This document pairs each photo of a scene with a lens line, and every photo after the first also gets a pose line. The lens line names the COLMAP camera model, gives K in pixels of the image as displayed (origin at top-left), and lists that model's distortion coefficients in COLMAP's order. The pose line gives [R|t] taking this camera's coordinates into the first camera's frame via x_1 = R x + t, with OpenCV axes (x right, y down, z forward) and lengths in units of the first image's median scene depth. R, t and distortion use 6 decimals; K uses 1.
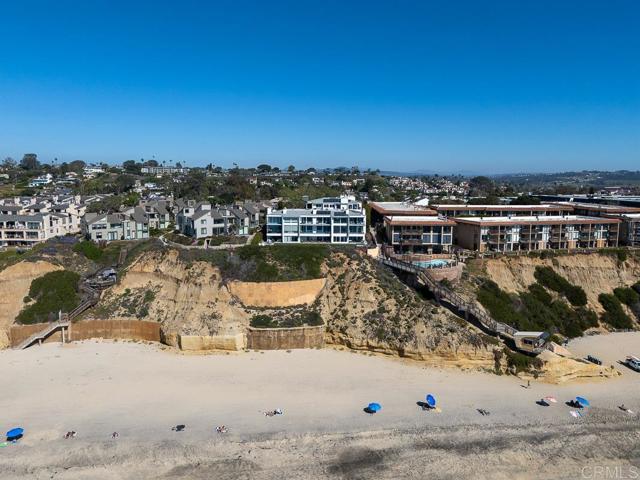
lens RADIAL K [[463.1, 0, 322.0], [0, 463.1, 240.2], [0, 0, 1]] dist [0.046210, -0.021112]
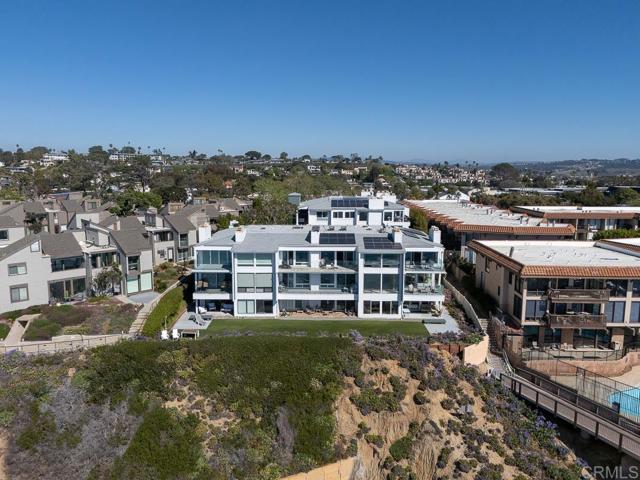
lens RADIAL K [[463.1, 0, 319.6], [0, 463.1, 237.8], [0, 0, 1]] dist [0.046210, -0.021112]
pose [[0.999982, -0.003413, 0.005032, -0.014154], [0.003327, 0.999848, 0.017137, -0.068118], [-0.005090, -0.017119, 0.999840, 0.604260]]
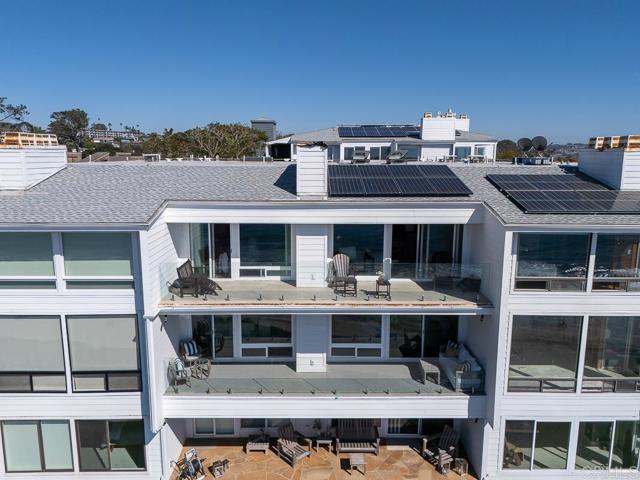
lens RADIAL K [[463.1, 0, 318.1], [0, 463.1, 239.6], [0, 0, 1]] dist [0.046210, -0.021112]
pose [[0.999468, -0.006652, 0.031943, -0.018100], [0.004950, 0.998578, 0.053081, -0.052024], [-0.032251, -0.052895, 0.998079, 0.898693]]
